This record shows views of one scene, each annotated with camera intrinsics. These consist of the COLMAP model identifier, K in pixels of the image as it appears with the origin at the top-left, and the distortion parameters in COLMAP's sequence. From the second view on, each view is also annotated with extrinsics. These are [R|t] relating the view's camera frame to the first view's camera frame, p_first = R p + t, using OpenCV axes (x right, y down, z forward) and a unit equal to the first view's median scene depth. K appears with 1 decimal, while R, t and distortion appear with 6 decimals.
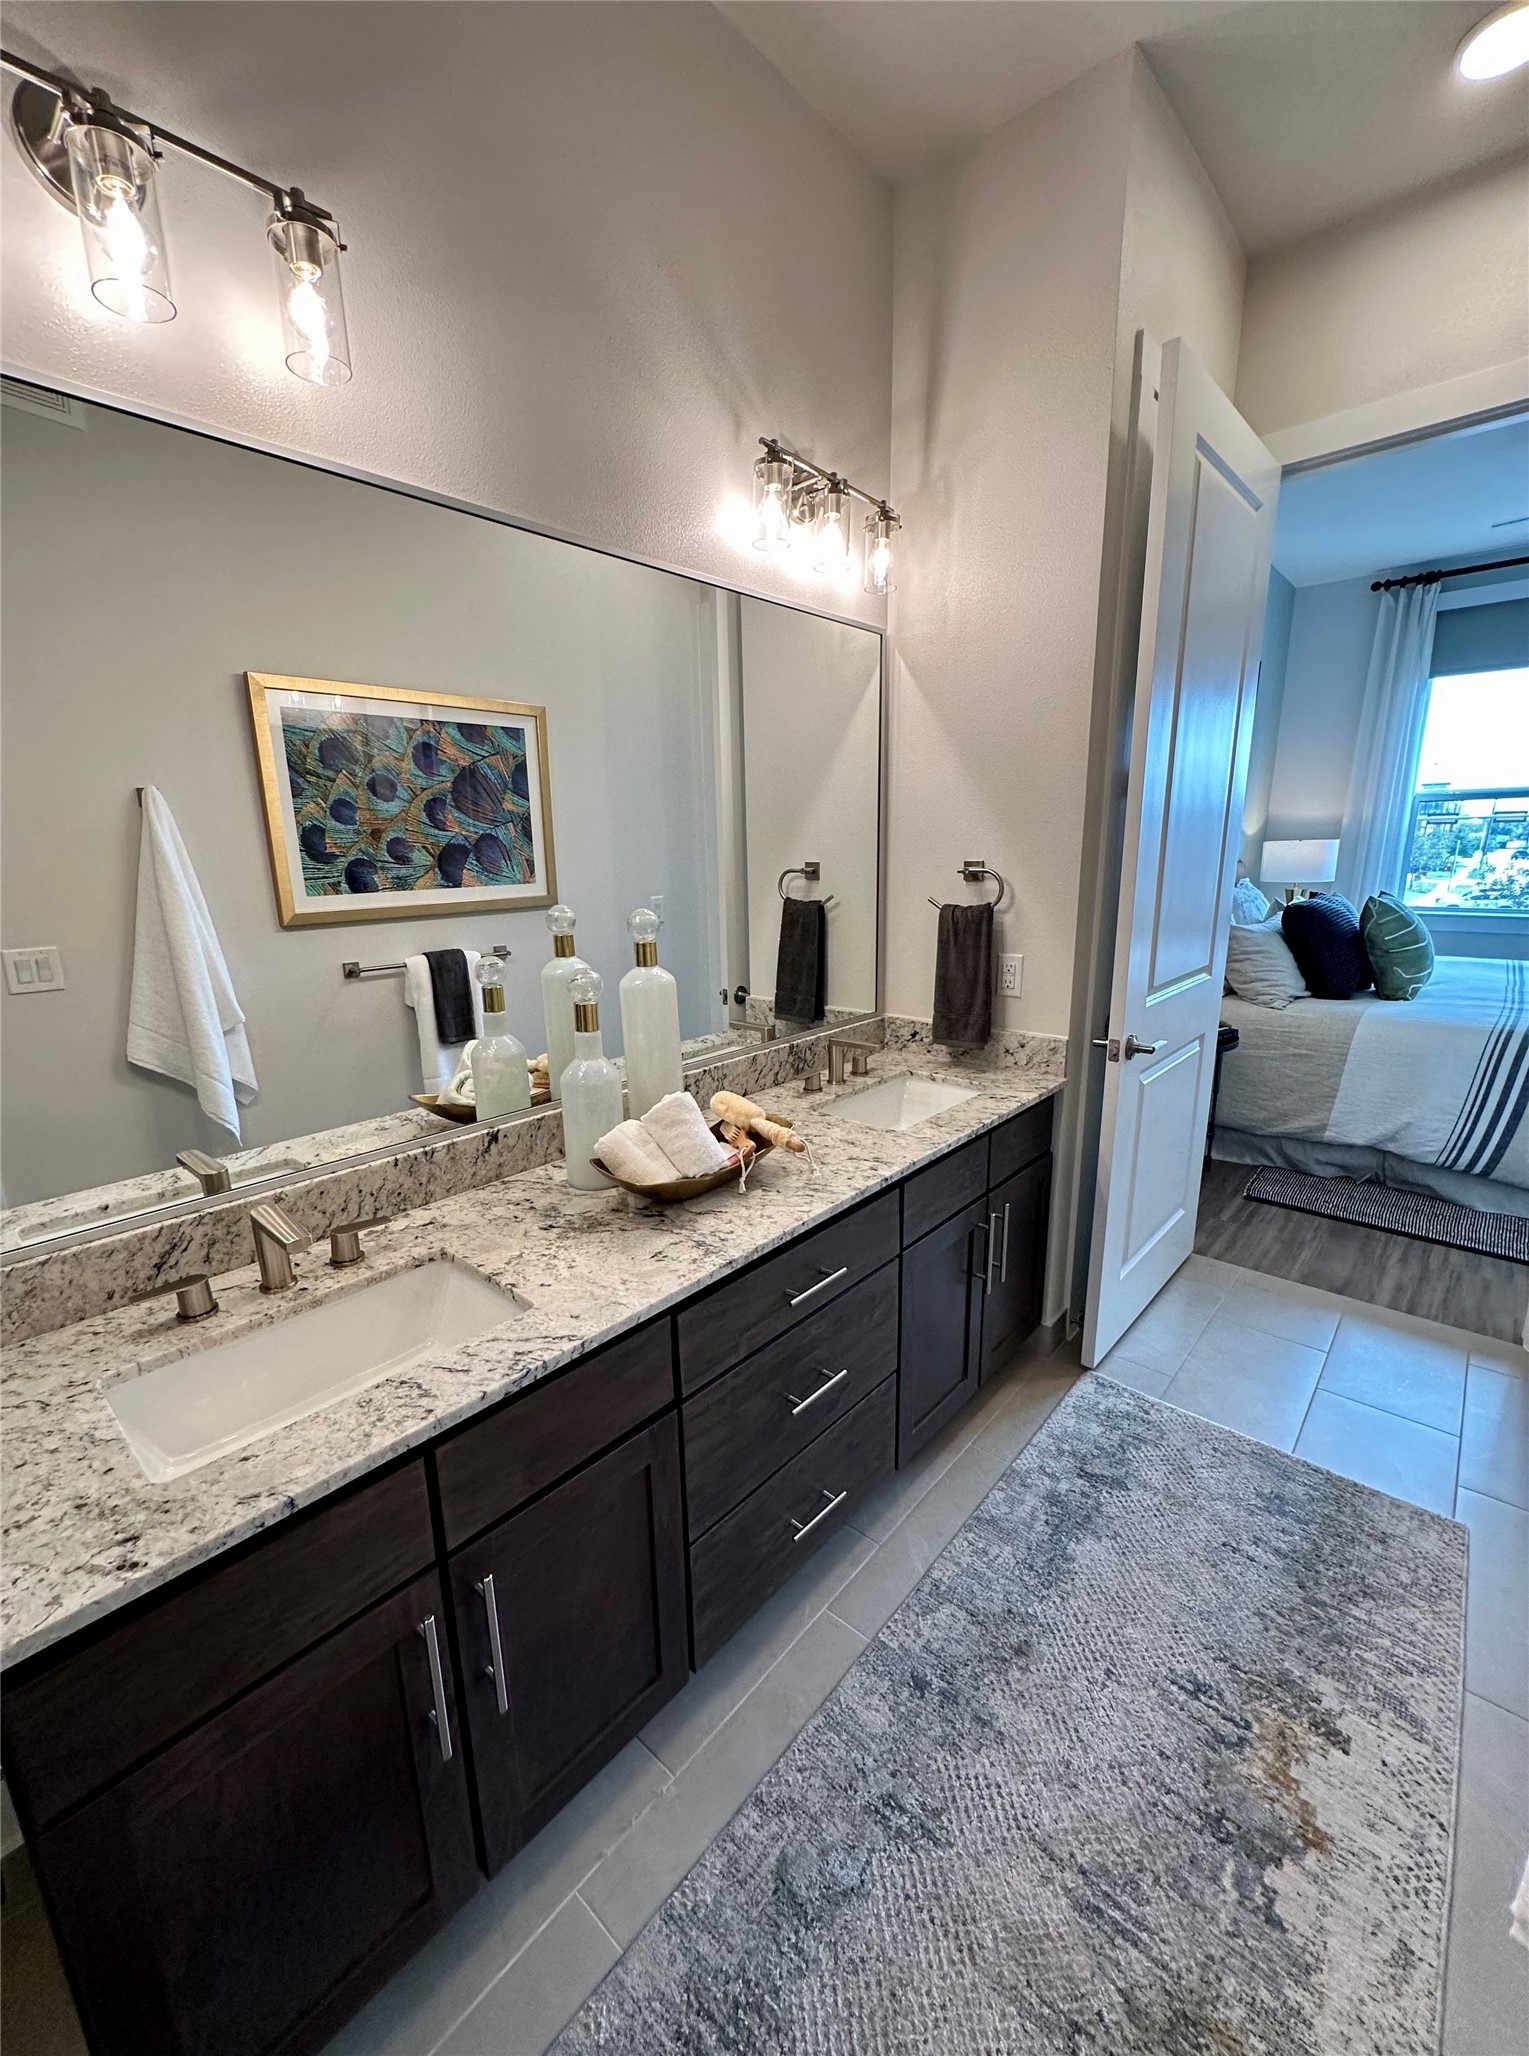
lens RADIAL K [[818.8, 0, 769.6], [0, 818.8, 1027.6], [0, 0, 1]] dist [0.000159, 0.000183]
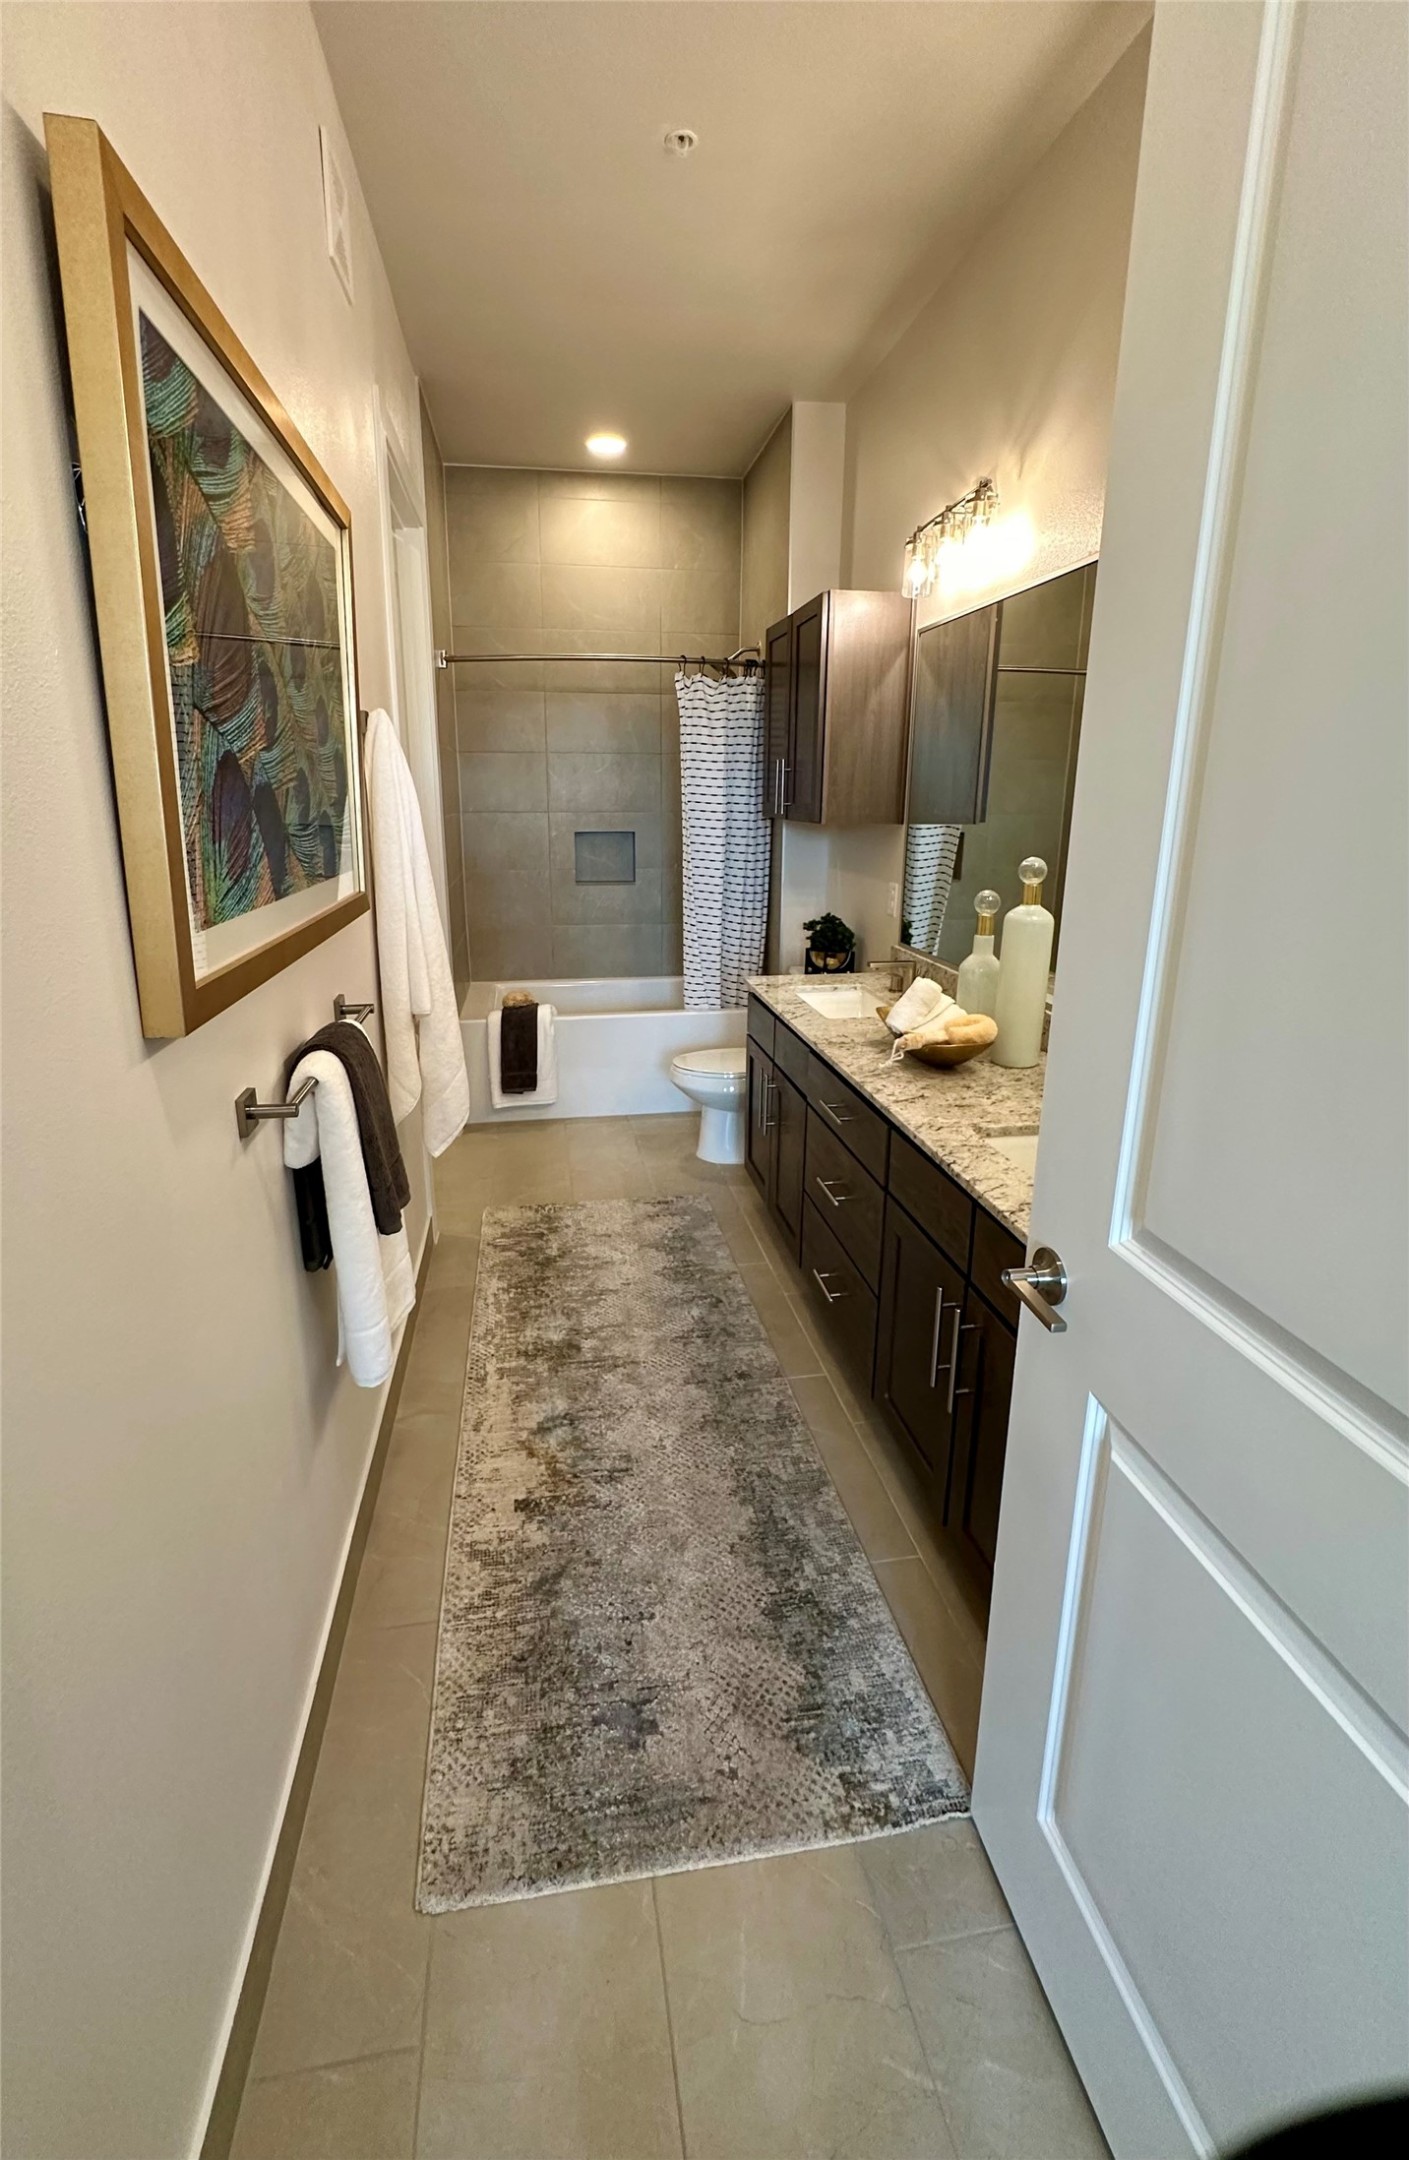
lens RADIAL K [[1067.9, 0, 703.7], [0, 1067.9, 1075.5], [0, 0, 1]] dist [-0.001037, -0.000048]
pose [[-0.637738, 0.202086, -0.743271, 1.474561], [-0.177301, 0.900543, 0.396973, -0.418527], [0.749570, 0.384947, -0.538480, 1.686987]]
